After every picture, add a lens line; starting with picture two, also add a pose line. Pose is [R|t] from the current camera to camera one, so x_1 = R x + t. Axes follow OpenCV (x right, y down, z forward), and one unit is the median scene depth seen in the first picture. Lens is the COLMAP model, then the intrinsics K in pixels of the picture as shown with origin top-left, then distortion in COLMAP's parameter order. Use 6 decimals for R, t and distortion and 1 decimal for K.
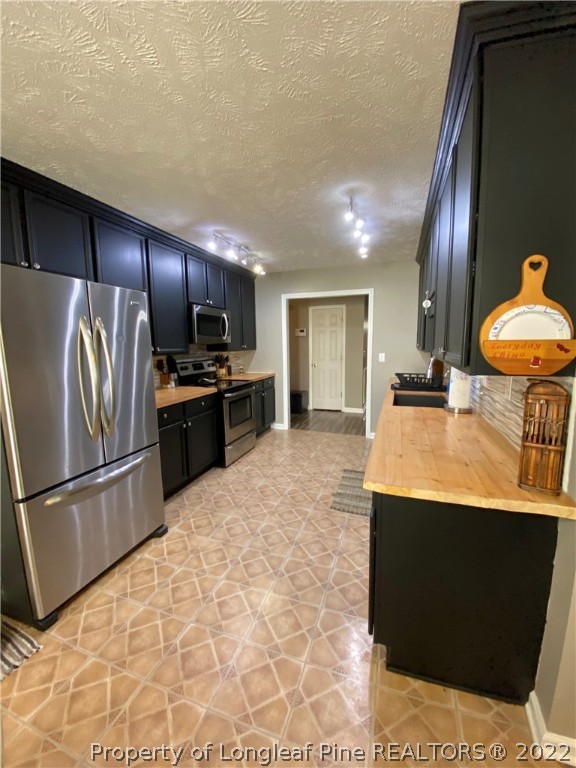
lens RADIAL K [[313.2, 0, 283.5], [0, 313.2, 385.2], [0, 0, 1]] dist [0.001085, -0.005553]
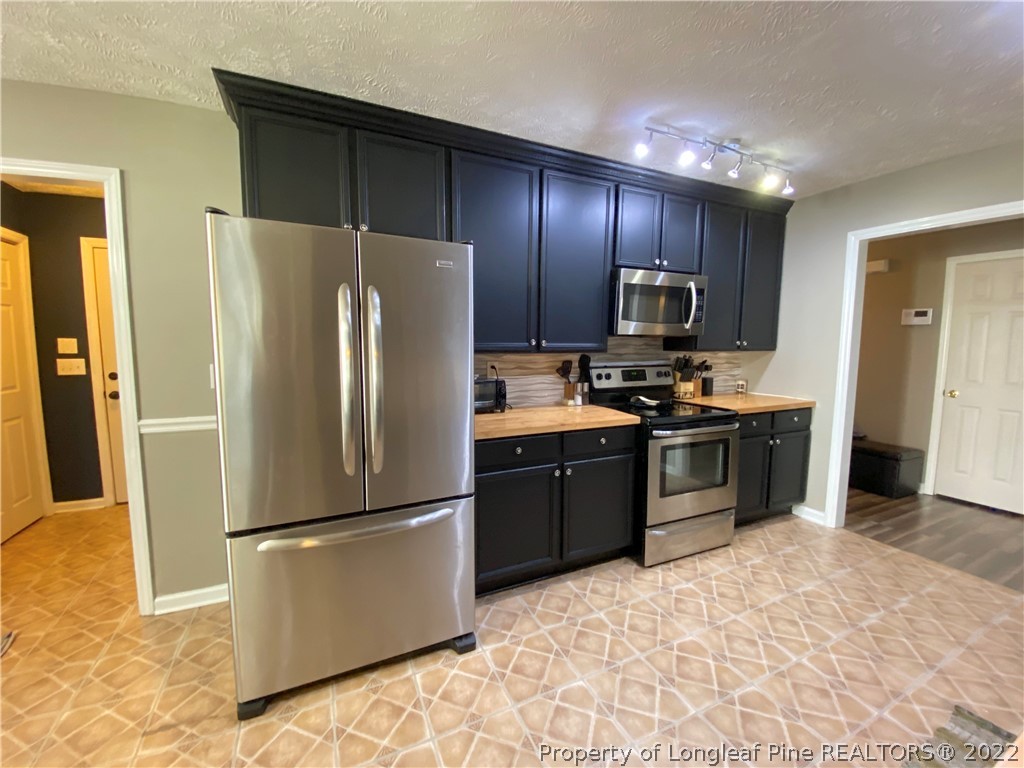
lens RADIAL K [[417.6, 0, 507.7], [0, 417.6, 382.8], [0, 0, 1]] dist [0.001085, -0.005553]
pose [[0.703114, 0.095465, -0.704639, 0.122435], [-0.114323, 0.993232, 0.020488, -0.037308], [0.701827, 0.066151, 0.709270, 0.306985]]
